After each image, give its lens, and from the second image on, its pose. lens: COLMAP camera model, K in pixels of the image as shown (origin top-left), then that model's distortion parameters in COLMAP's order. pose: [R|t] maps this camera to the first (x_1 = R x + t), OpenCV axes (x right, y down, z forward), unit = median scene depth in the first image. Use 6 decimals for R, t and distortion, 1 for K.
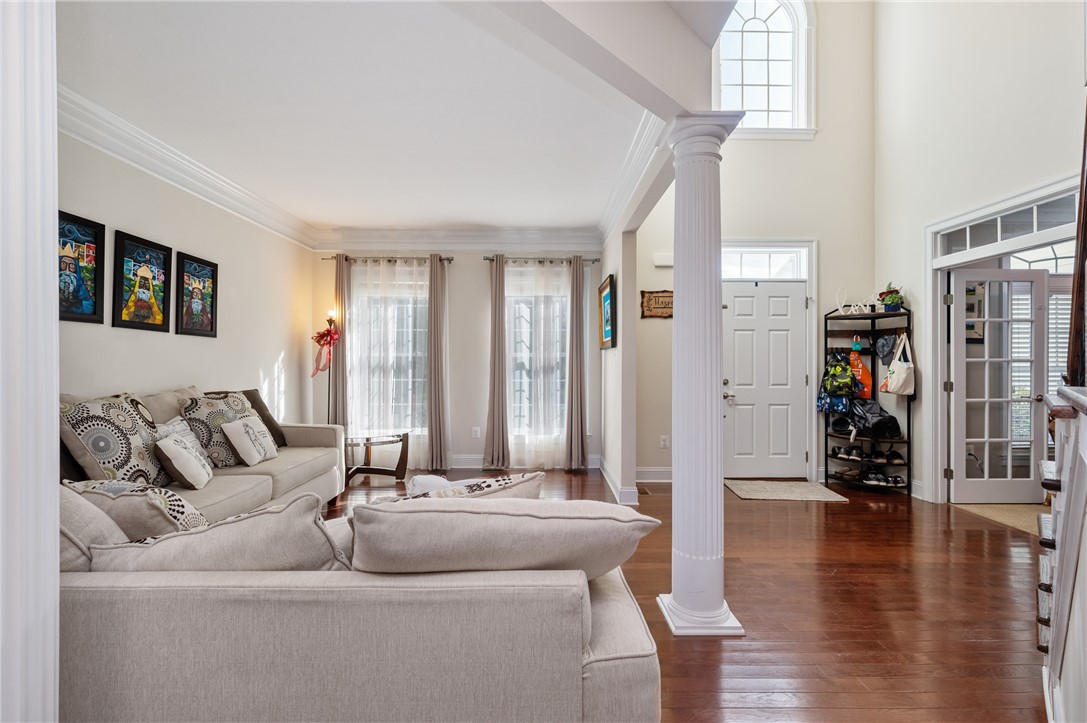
lens RADIAL K [[485.3, 0, 546.3], [0, 485.3, 361.4], [0, 0, 1]] dist [0.001182, 0.000838]
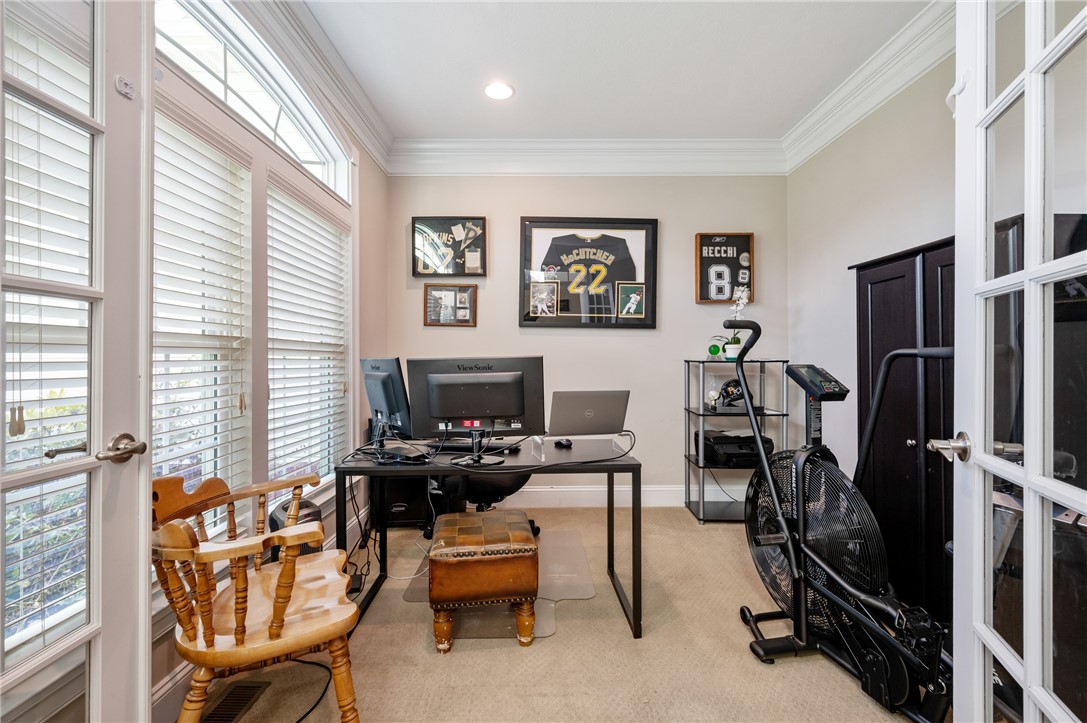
lens RADIAL K [[485.3, 0, 544.5], [0, 485.3, 361.7], [0, 0, 1]] dist [0.001182, 0.000838]
pose [[-0.001993, 0.002357, 0.999995, 0.754660], [0.000580, 0.999997, -0.002356, 0.032194], [-0.999998, 0.000576, -0.001994, 0.774626]]
